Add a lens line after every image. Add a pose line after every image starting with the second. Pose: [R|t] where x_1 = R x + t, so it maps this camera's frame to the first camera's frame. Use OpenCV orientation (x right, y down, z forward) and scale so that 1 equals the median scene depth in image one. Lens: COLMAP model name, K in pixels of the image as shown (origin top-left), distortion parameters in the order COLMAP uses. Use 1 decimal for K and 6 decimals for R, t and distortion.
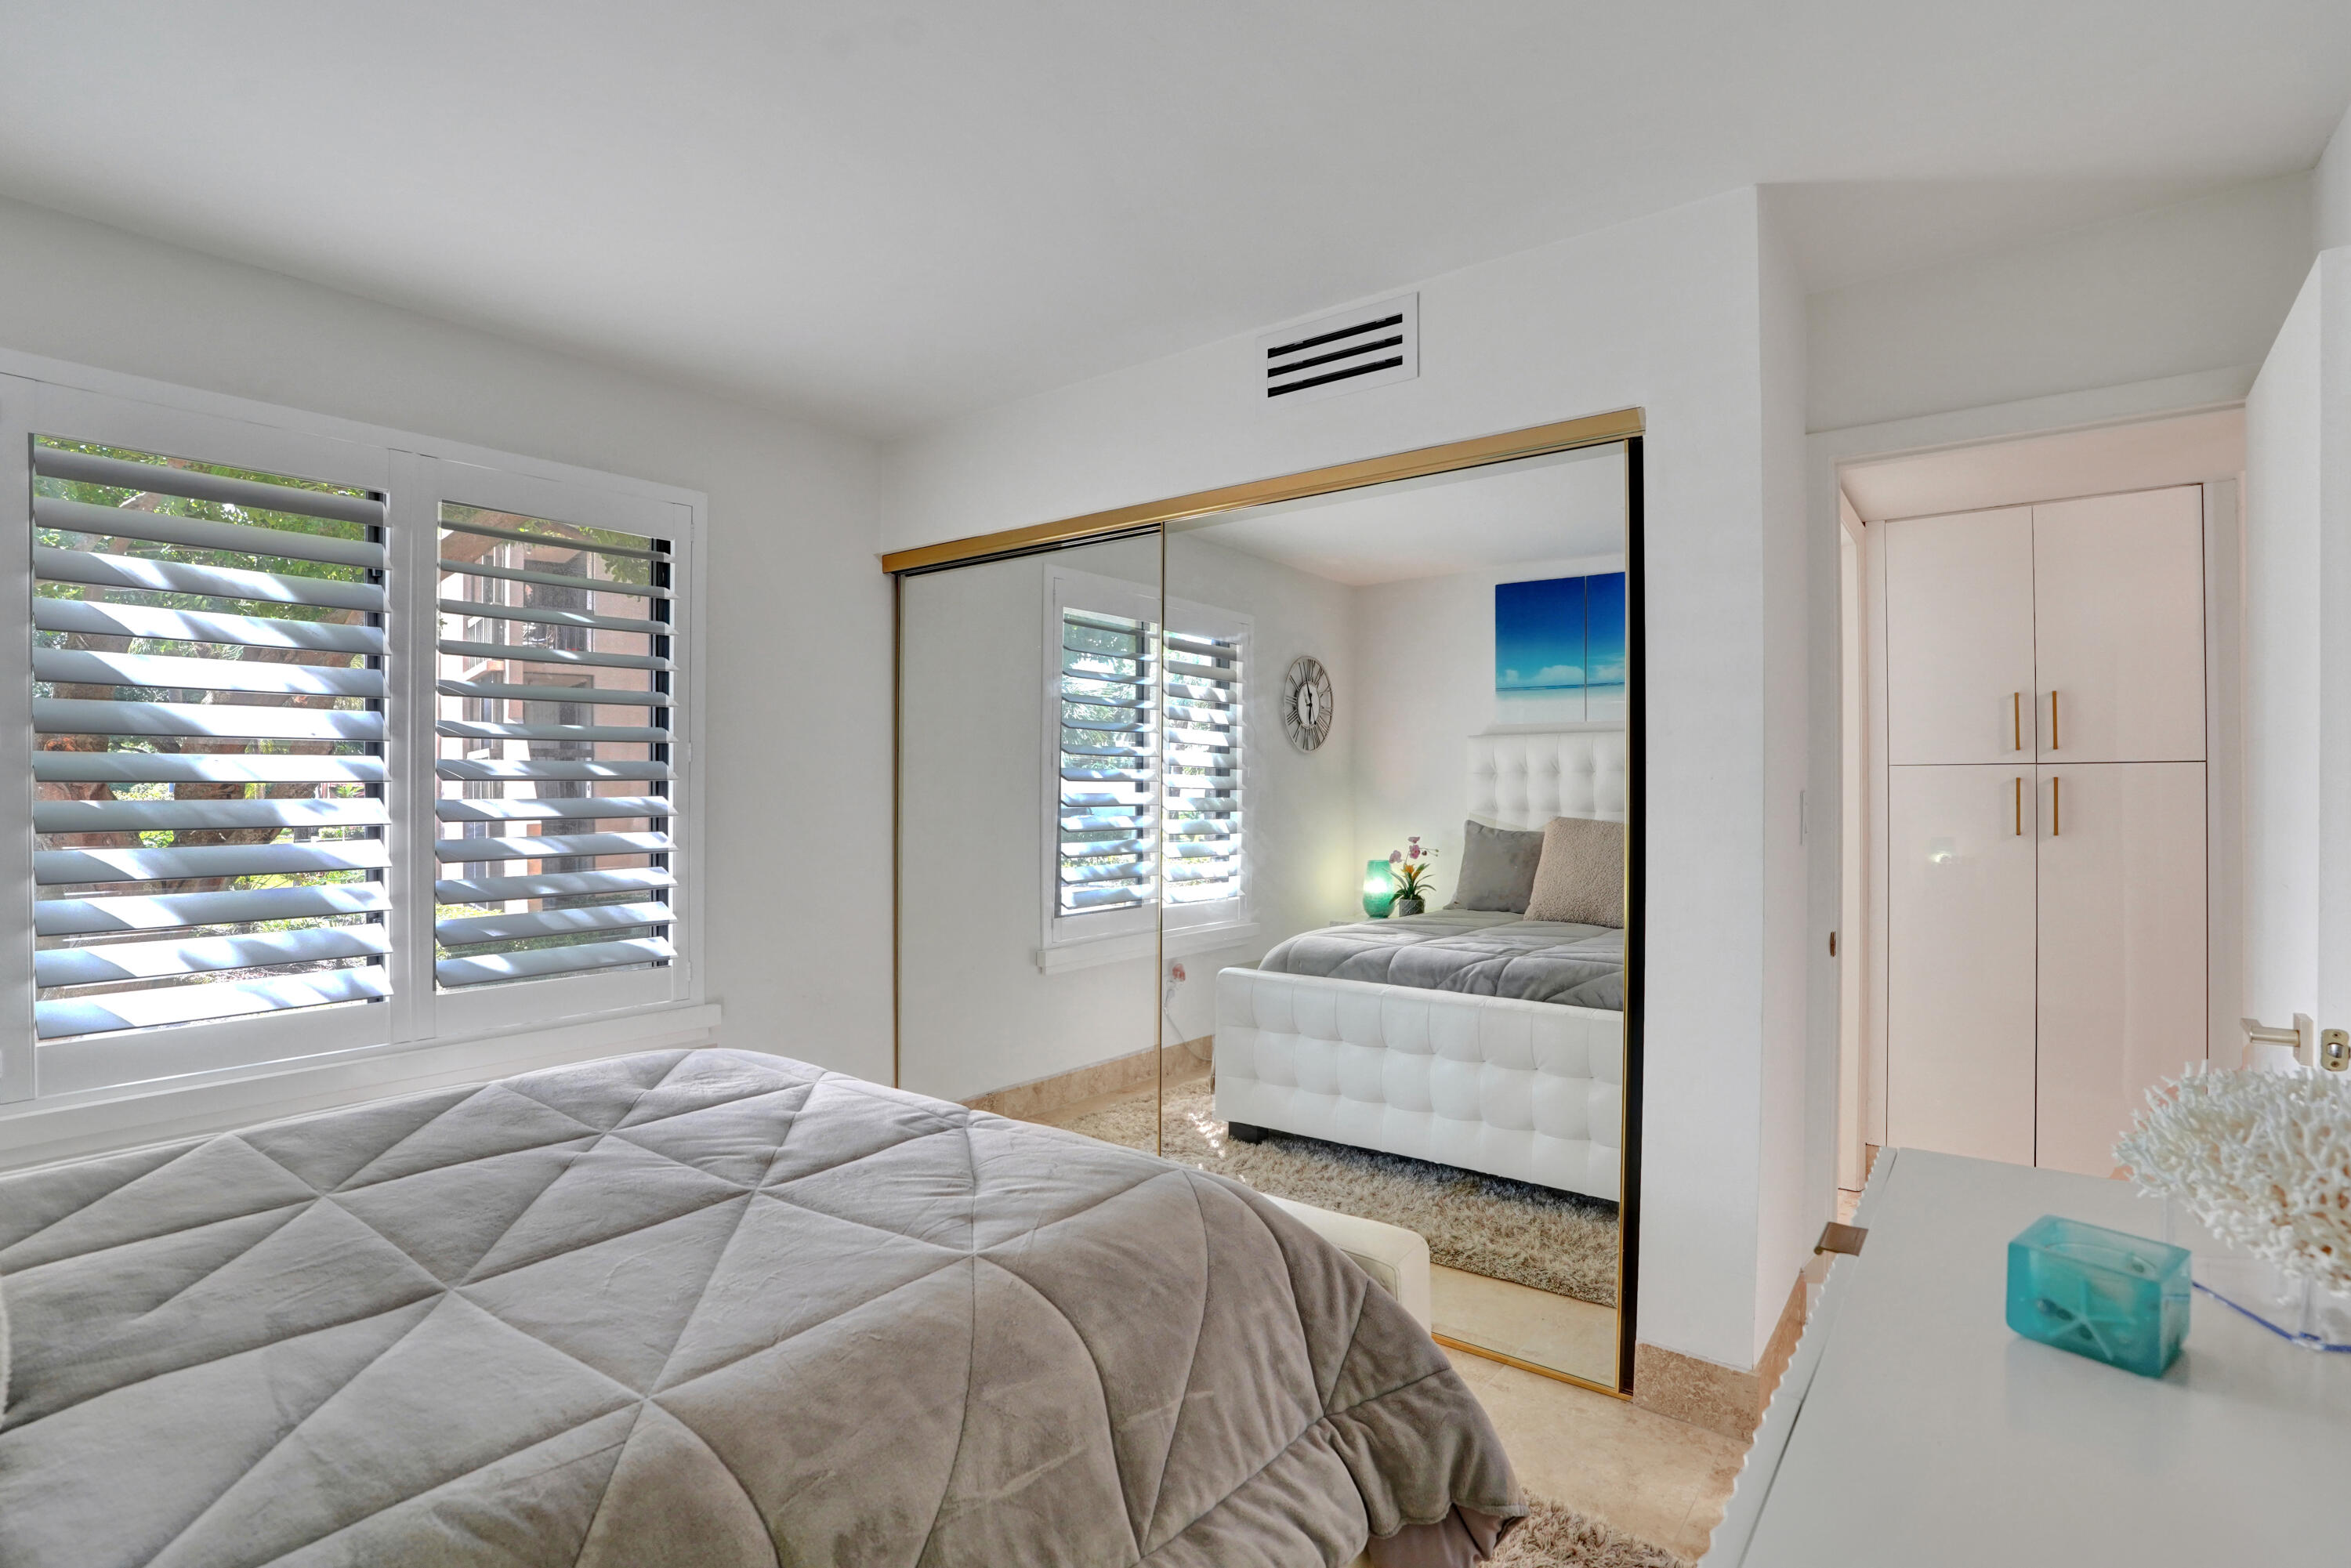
lens RADIAL K [[1139.6, 0, 1160.7], [0, 1139.6, 789.9], [0, 0, 1]] dist [-0.062009, 0.029264]
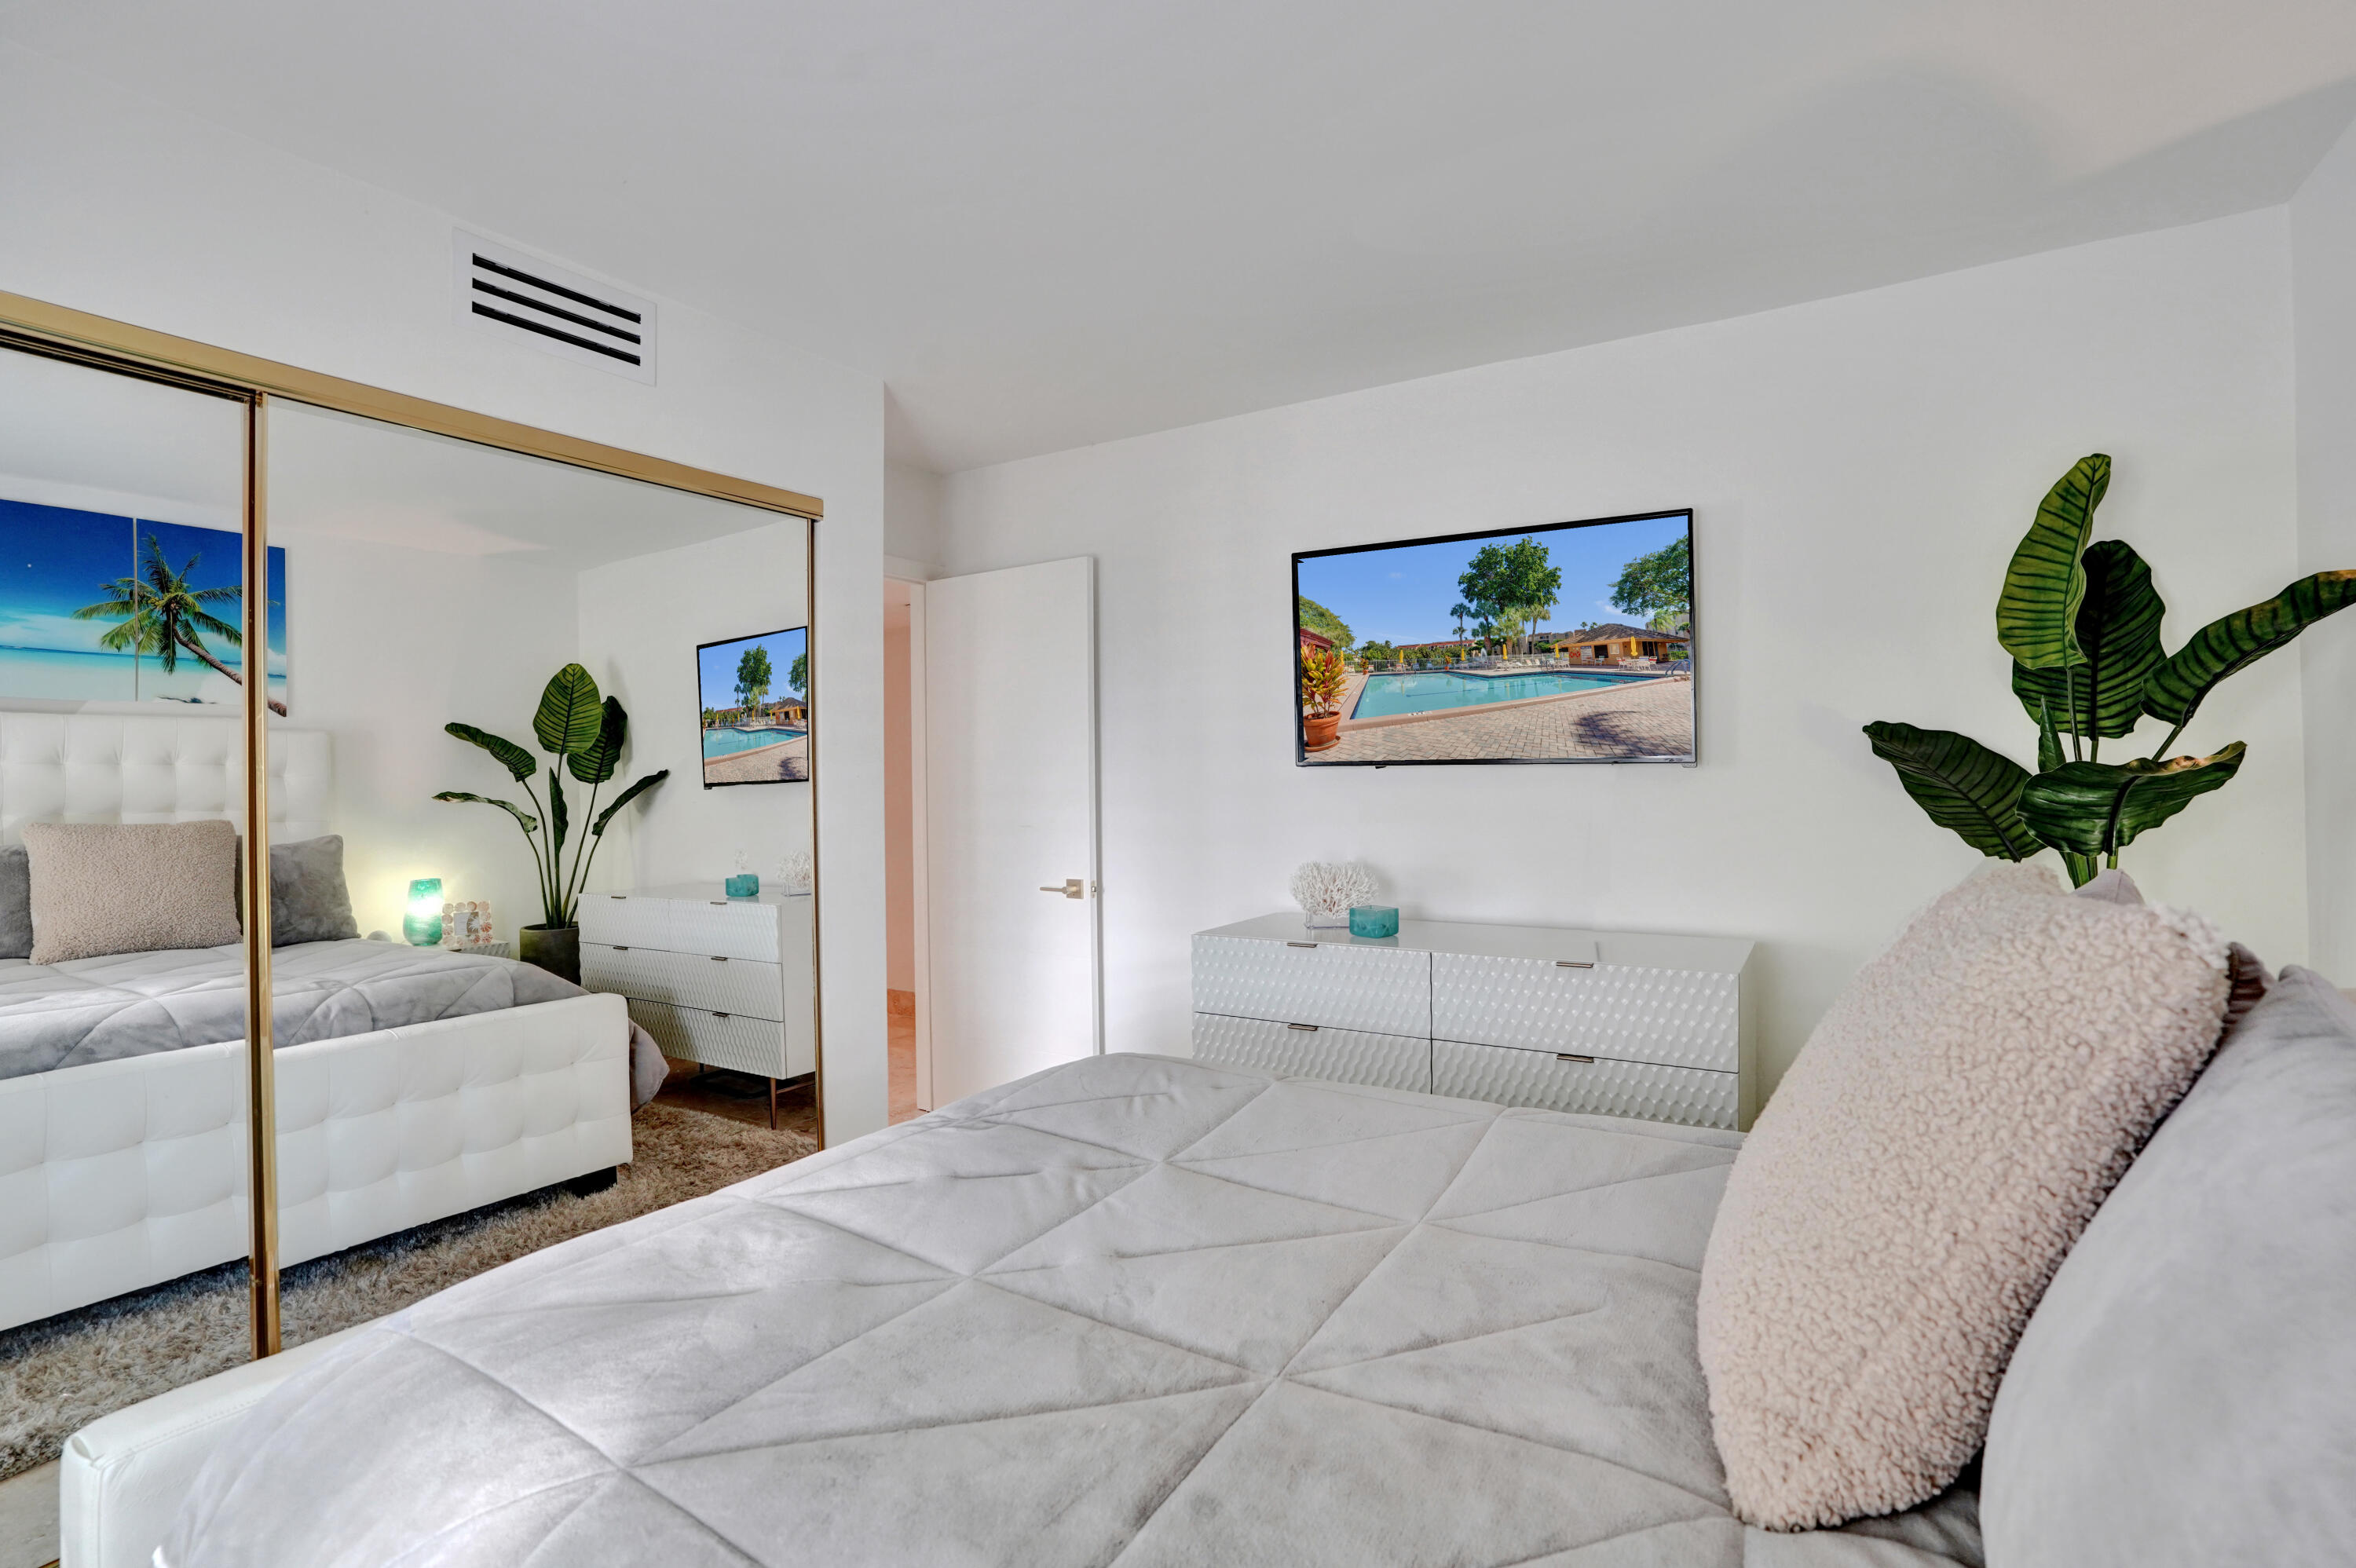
lens RADIAL K [[1073.7, 0, 1182.5], [0, 1073.7, 755.4], [0, 0, 1]] dist [-0.000785, -0.000015]
pose [[-0.096108, 0.012282, 0.995295, -0.964678], [0.009196, 0.999892, -0.011451, -0.014556], [-0.995328, 0.008052, -0.096210, 0.747655]]
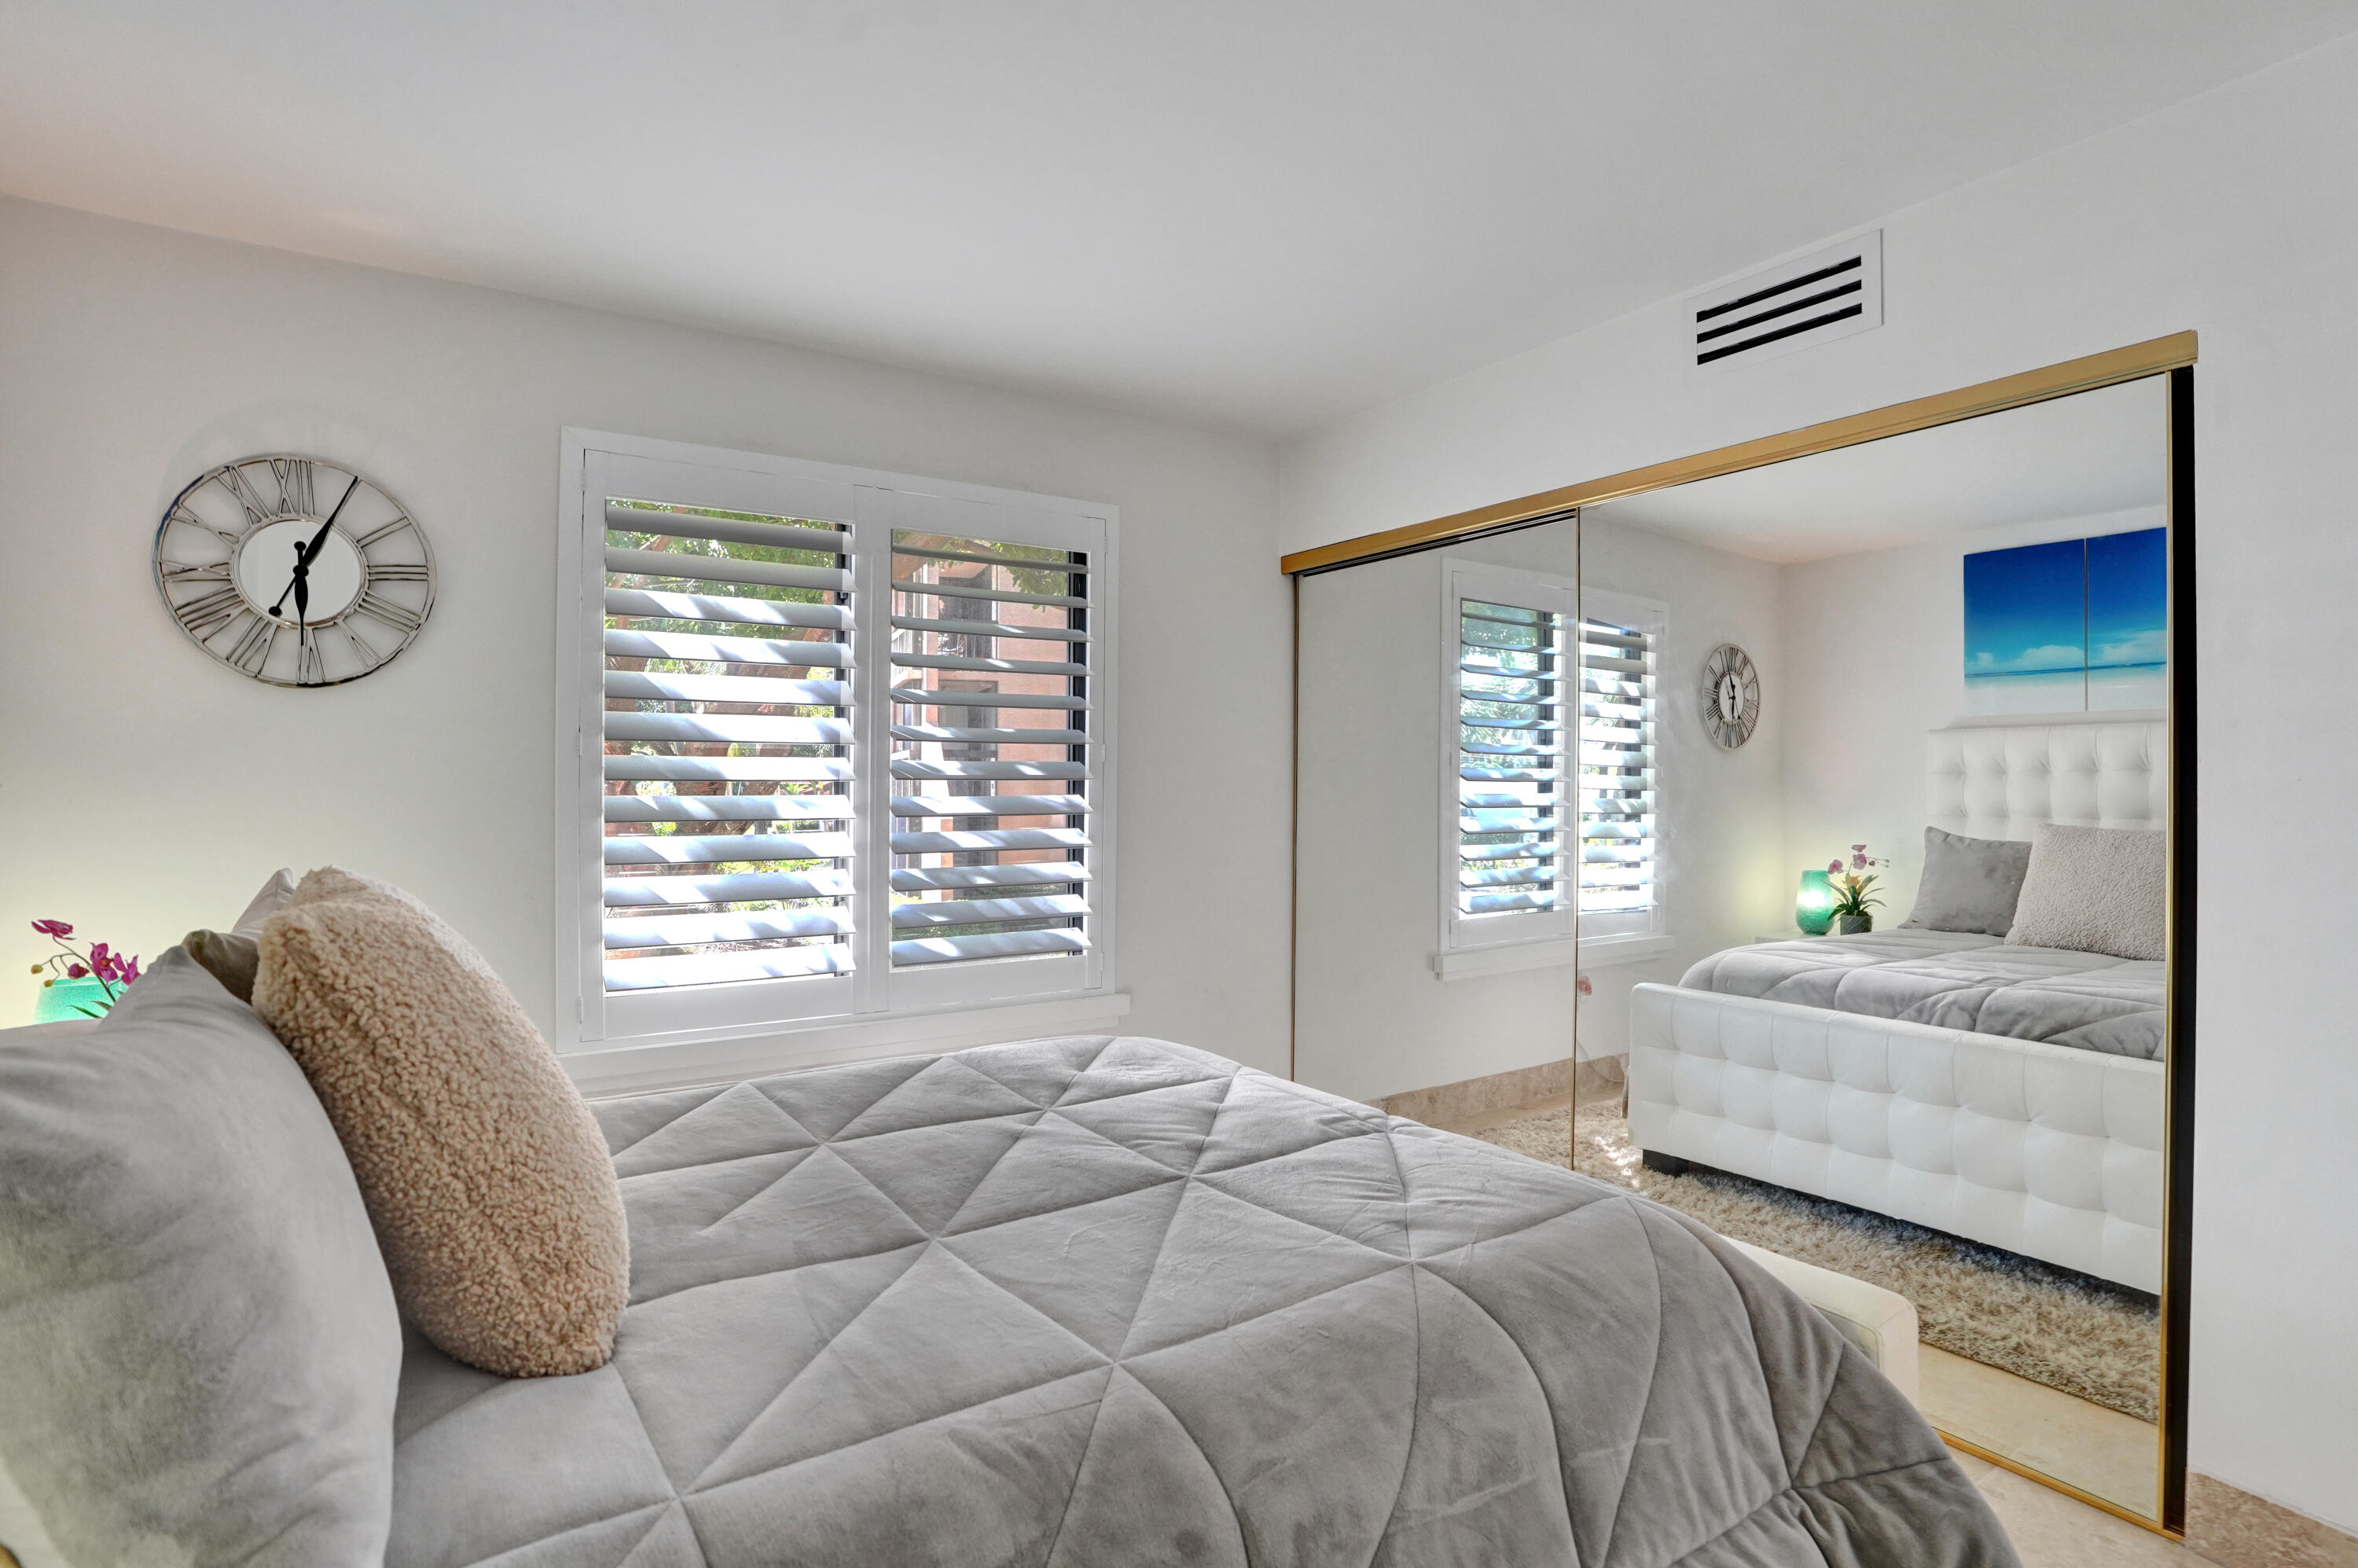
lens RADIAL K [[1159.5, 0, 1177.2], [0, 1159.5, 781.2], [0, 0, 1]] dist [-0.062501, 0.028768]
pose [[0.952316, 0.002153, -0.305107, -0.033040], [-0.004247, 0.999972, -0.006199, -0.000898], [0.305085, 0.007199, 0.952298, -0.011512]]
